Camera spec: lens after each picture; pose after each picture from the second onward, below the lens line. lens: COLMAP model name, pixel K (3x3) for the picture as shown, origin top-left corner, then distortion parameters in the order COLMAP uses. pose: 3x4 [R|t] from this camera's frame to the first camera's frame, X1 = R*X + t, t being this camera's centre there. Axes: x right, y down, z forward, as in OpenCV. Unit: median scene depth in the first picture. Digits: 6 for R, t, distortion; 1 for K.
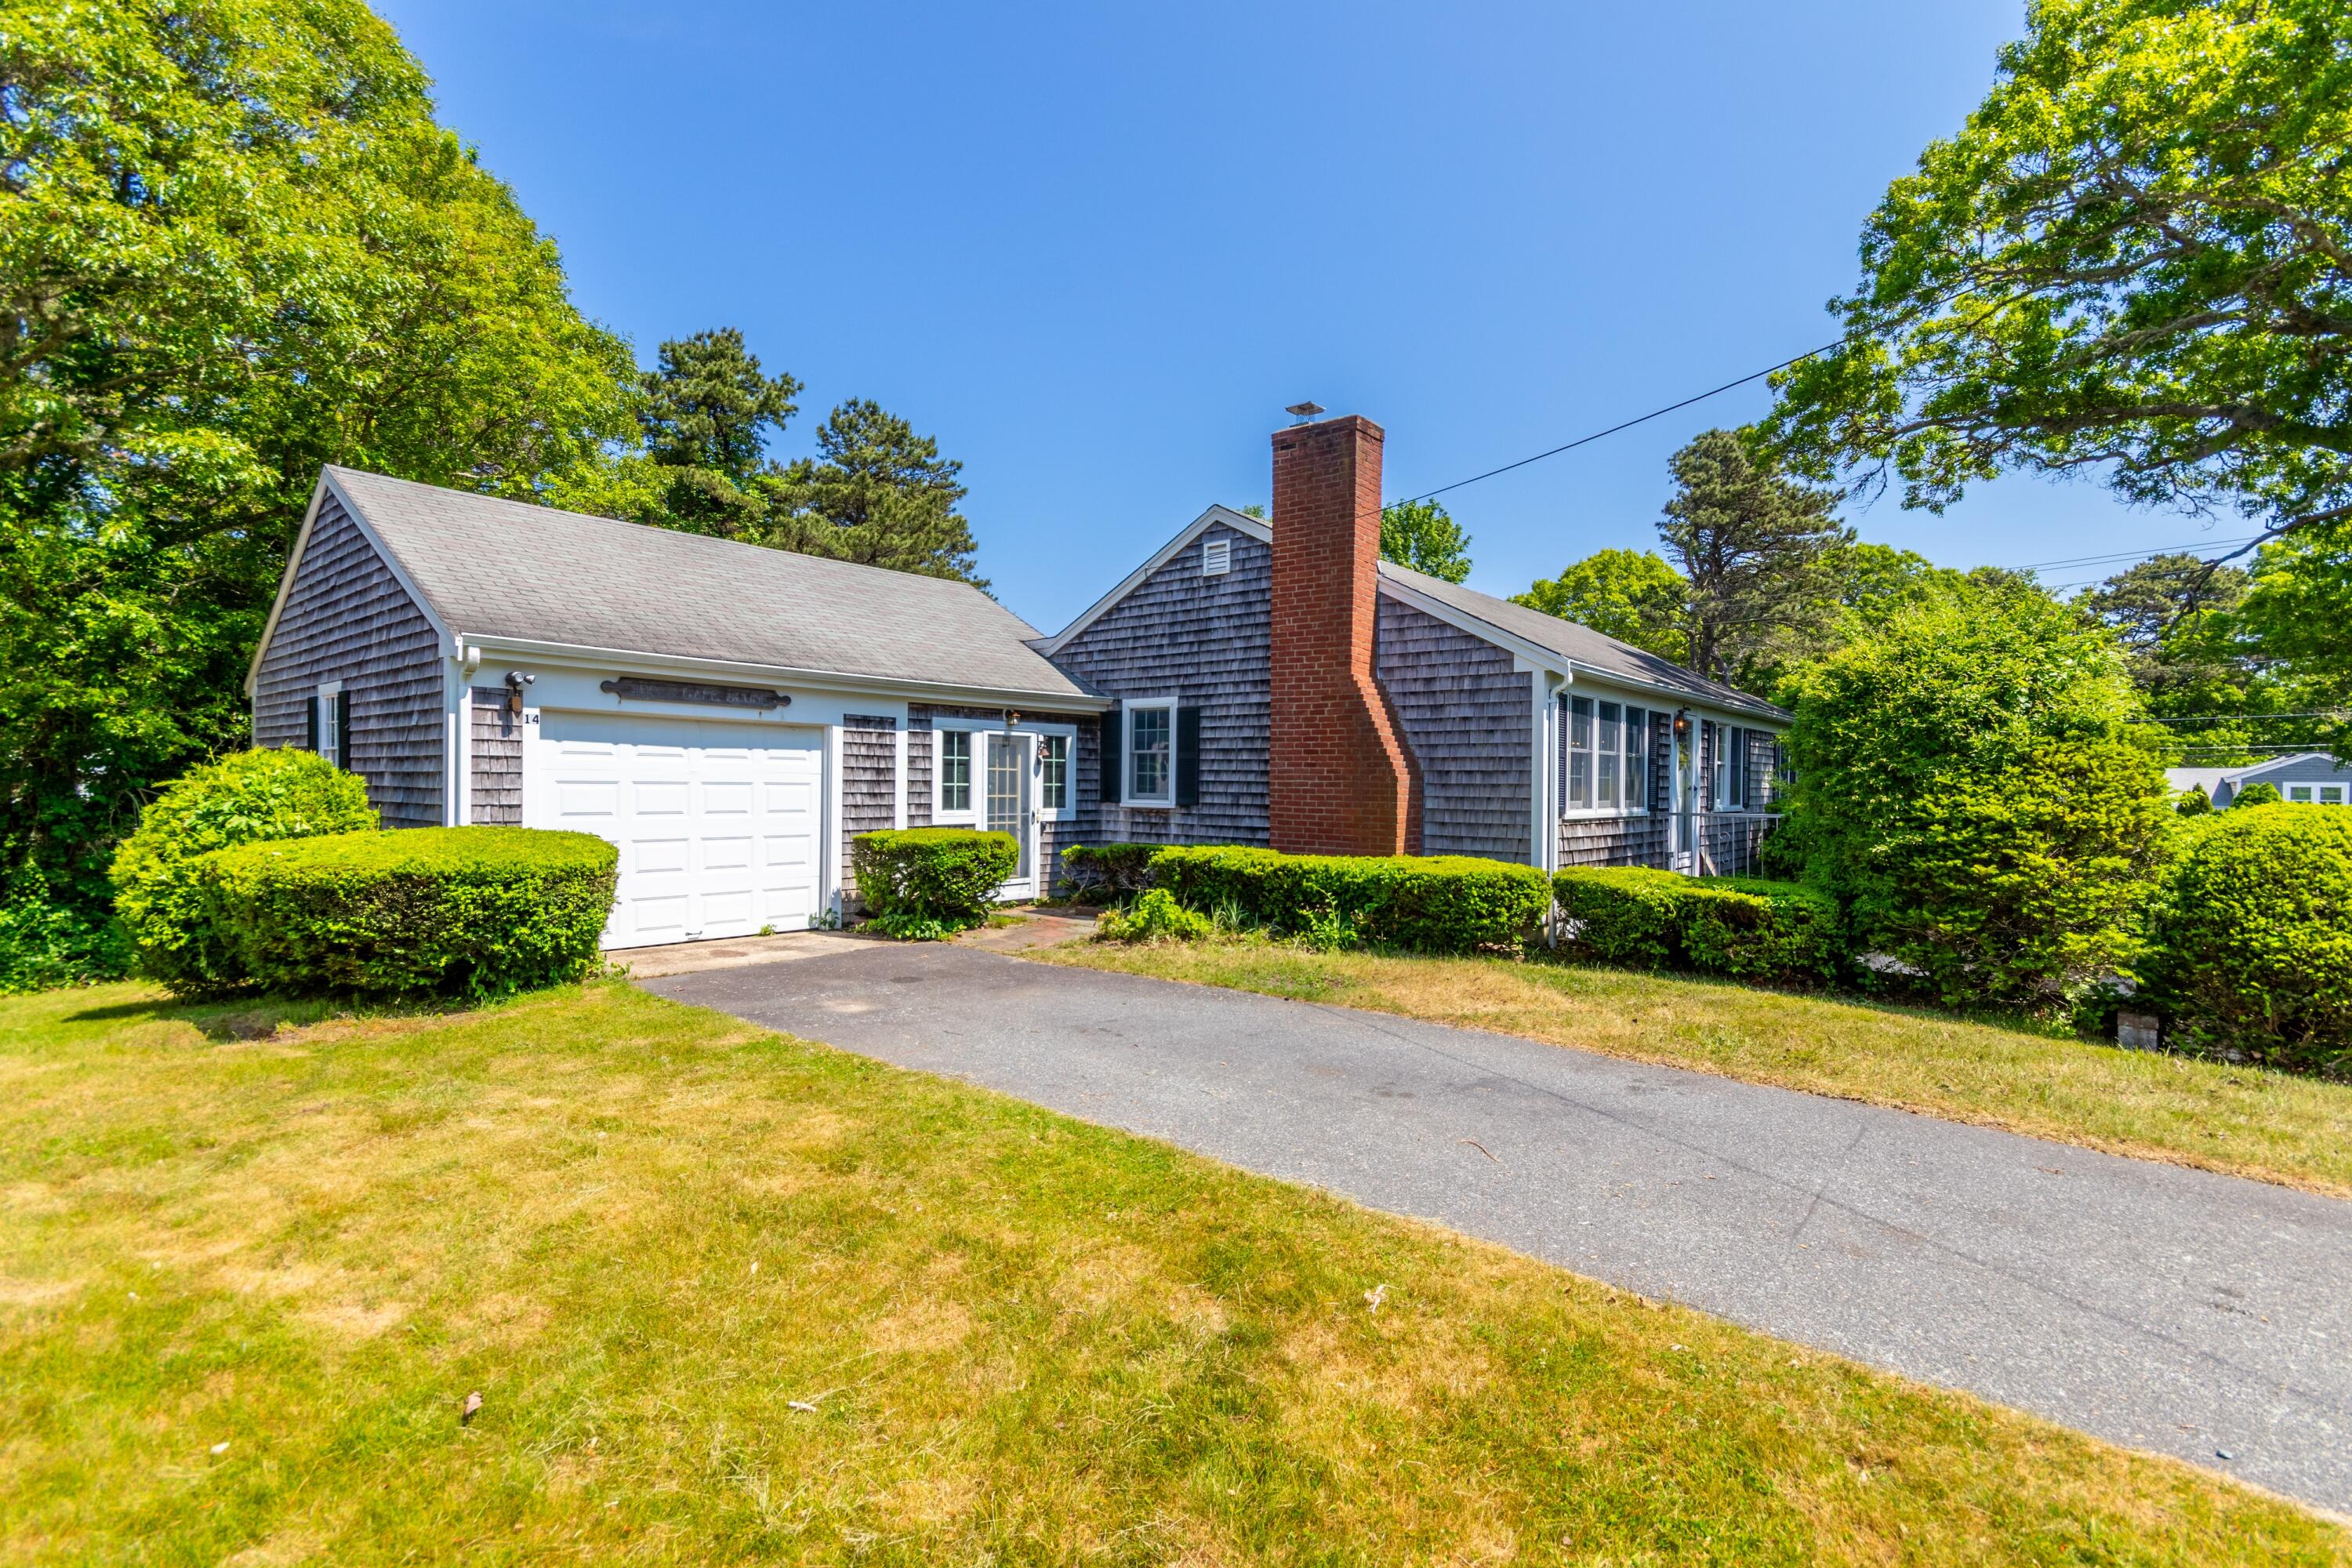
lens RADIAL K [[1085.8, 0, 1180.8], [0, 1085.8, 782.3], [0, 0, 1]] dist [0.001447, 0.001036]
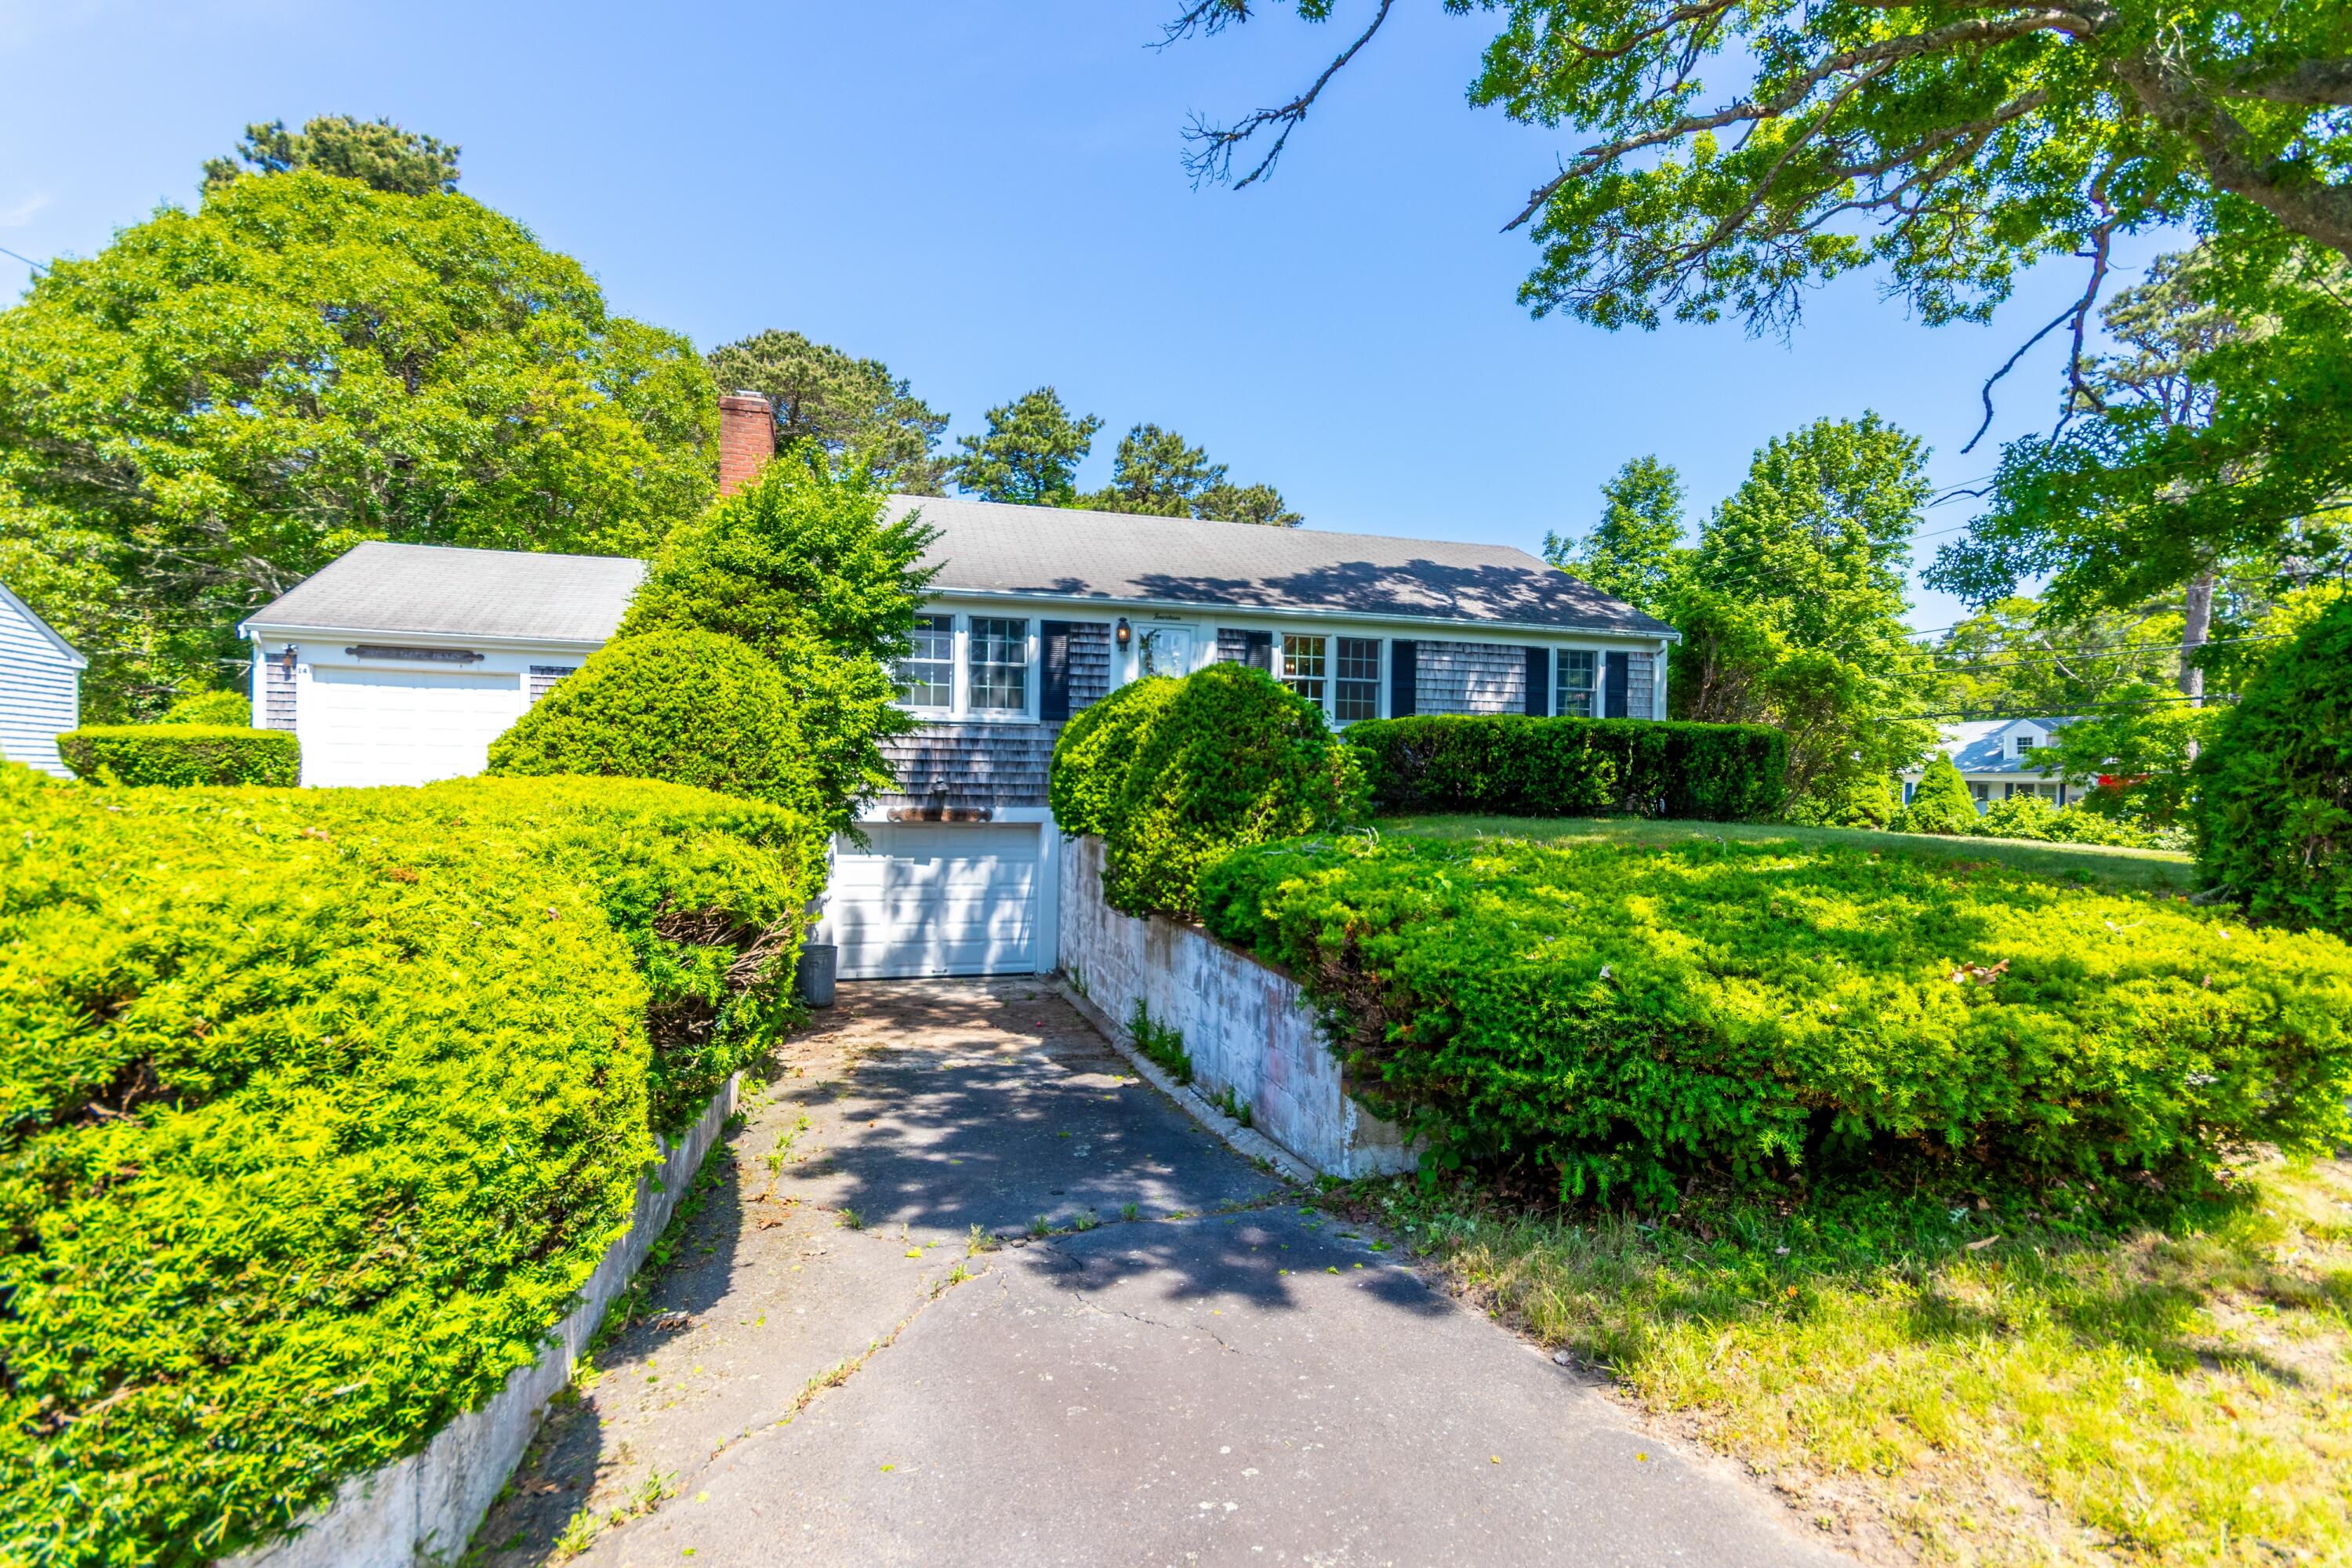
lens RADIAL K [[1085.8, 0, 1183.1], [0, 1085.8, 783.8], [0, 0, 1]] dist [0.001447, 0.001036]
pose [[0.830375, -0.000169, -0.557204, 1.246172], [-0.004078, 0.999971, -0.006381, 0.103405], [0.557189, 0.007571, 0.830351, 0.264680]]
